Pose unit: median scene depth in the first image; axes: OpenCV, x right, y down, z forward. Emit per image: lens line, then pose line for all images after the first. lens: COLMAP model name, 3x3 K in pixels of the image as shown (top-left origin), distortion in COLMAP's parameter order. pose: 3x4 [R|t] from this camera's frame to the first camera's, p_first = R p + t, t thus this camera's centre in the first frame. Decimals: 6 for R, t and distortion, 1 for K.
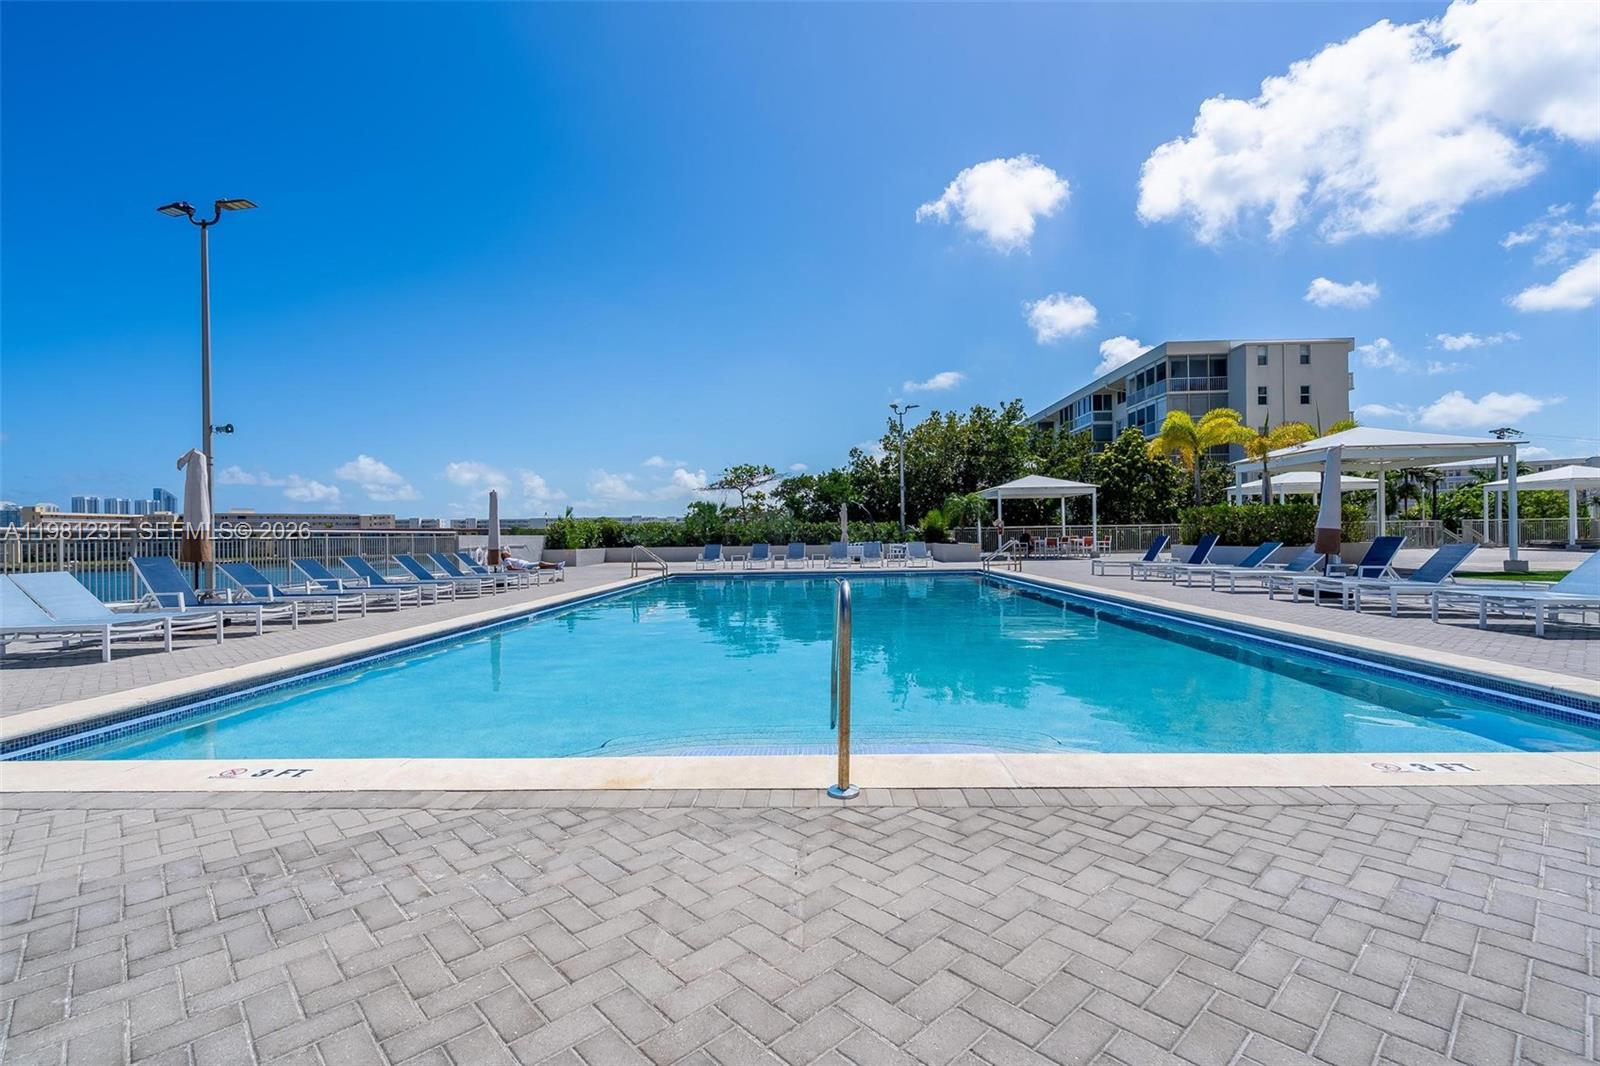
lens RADIAL K [[758.8, 0, 809.9], [0, 758.8, 529.5], [0, 0, 1]] dist [0.002765, 0.000804]
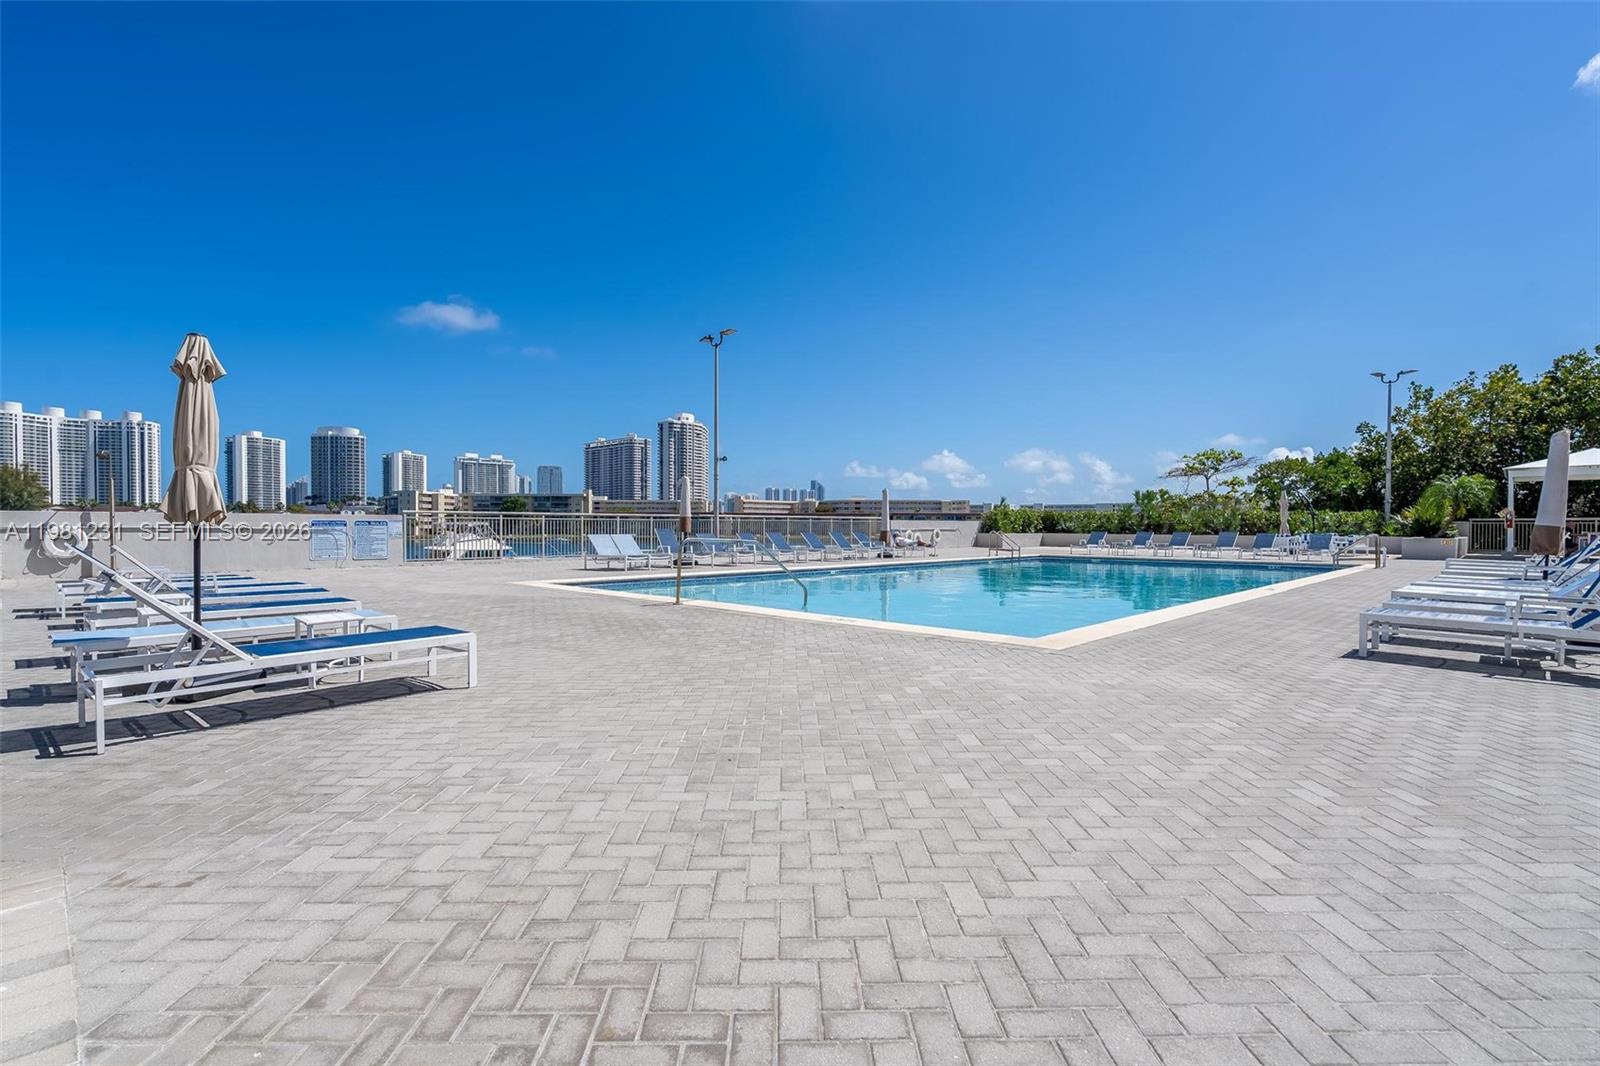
lens RADIAL K [[764.5, 0, 800.0], [0, 764.5, 533.0], [0, 0, 1]] dist [-0.030442, 0.000402]
pose [[0.743416, 0.024601, -0.668377, 0.173075], [-0.007998, 0.999579, 0.027895, -0.003295], [0.668782, -0.015392, 0.743299, -0.065225]]
